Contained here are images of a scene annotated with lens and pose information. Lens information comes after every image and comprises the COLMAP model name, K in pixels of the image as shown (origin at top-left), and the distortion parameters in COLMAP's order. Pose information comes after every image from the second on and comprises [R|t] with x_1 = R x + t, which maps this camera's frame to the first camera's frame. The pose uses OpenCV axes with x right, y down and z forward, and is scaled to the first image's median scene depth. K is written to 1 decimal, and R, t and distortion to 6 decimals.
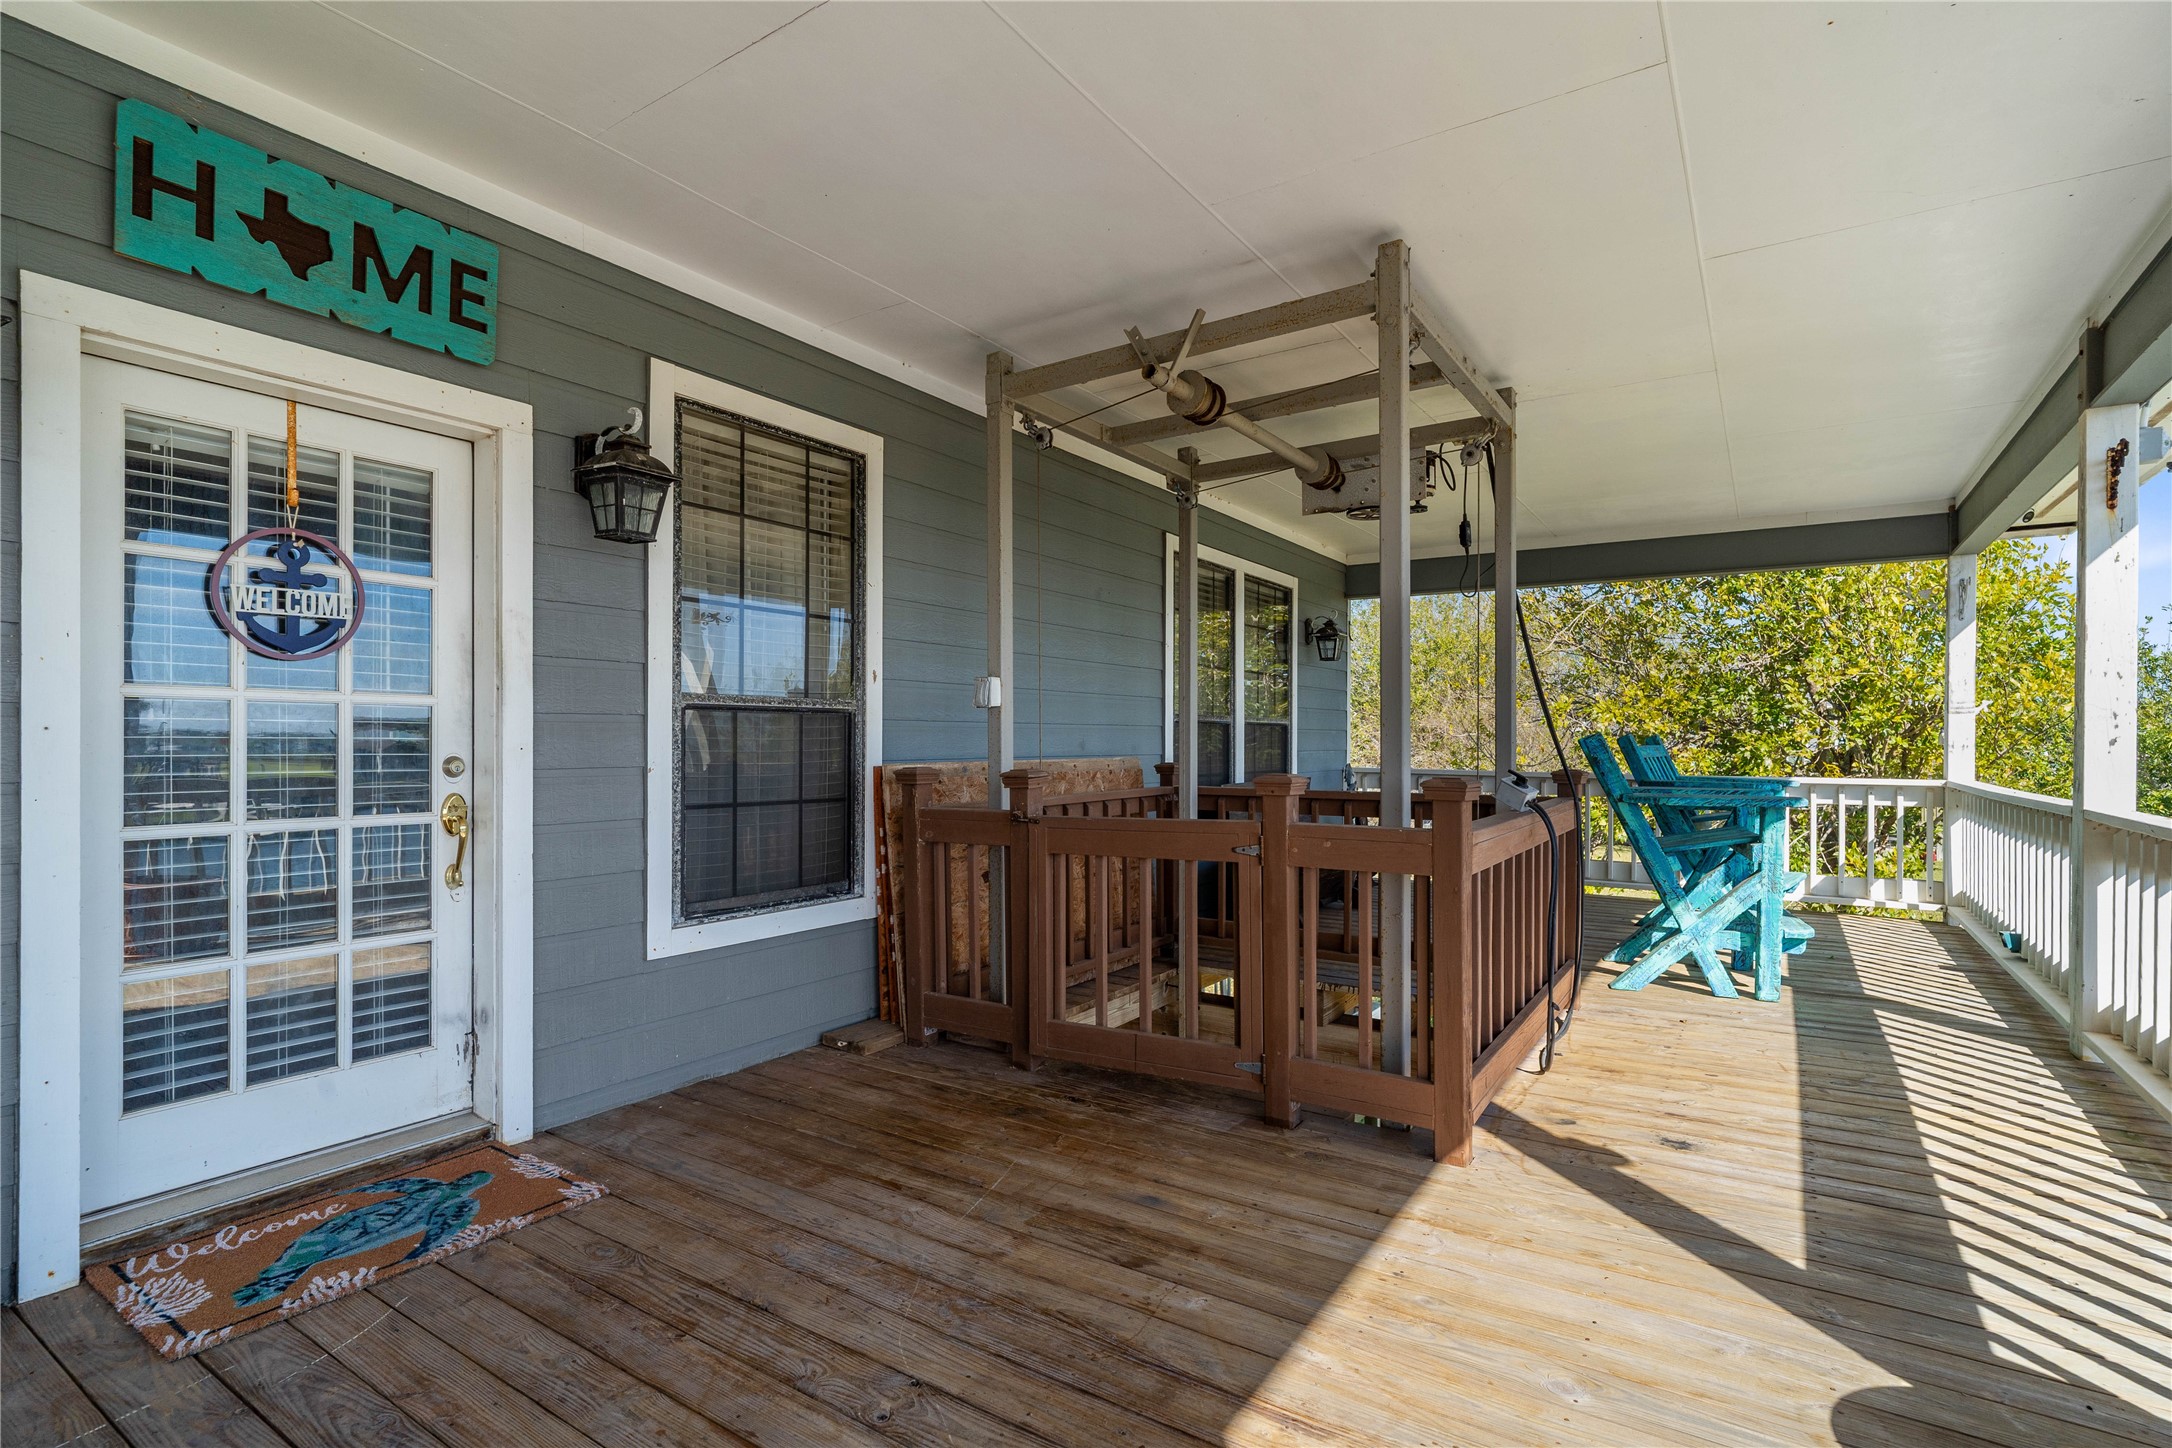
lens RADIAL K [[1046.9, 0, 1092.0], [0, 1046.9, 737.8], [0, 0, 1]] dist [-0.011467, 0.004188]
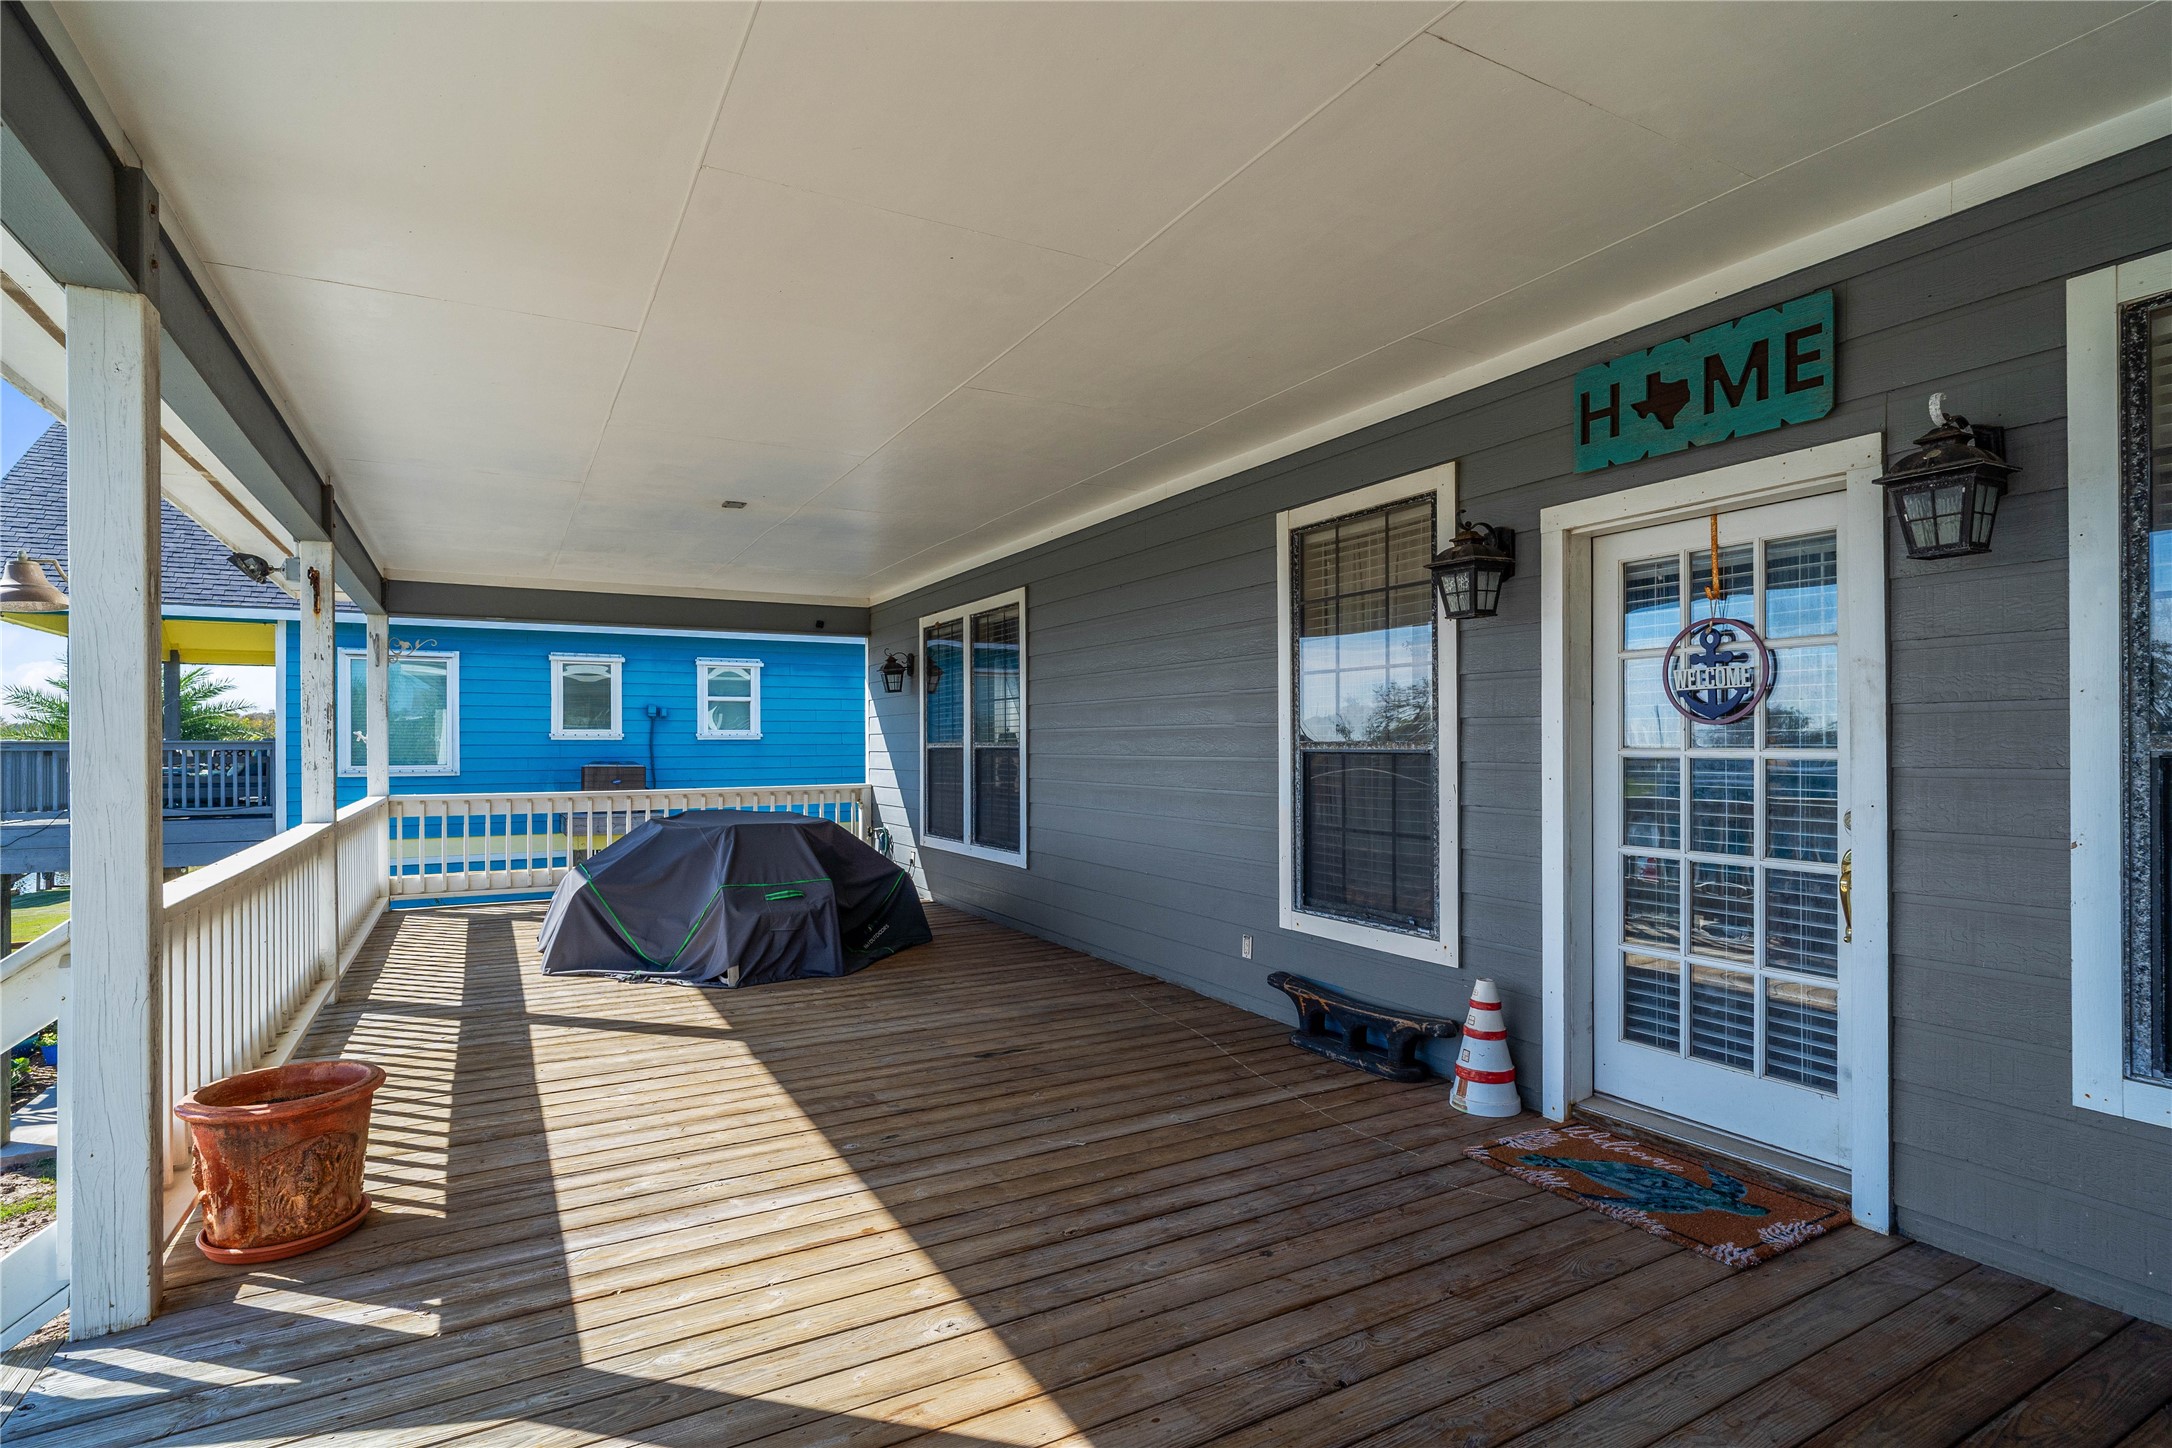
lens RADIAL K [[1046.9, 0, 1077.3], [0, 1046.9, 739.1], [0, 0, 1]] dist [-0.011467, 0.004188]
pose [[-0.456969, -0.015485, -0.889348, 0.672152], [-0.005255, 0.999878, -0.014709, -0.034035], [0.889467, -0.002048, -0.456995, 0.887742]]
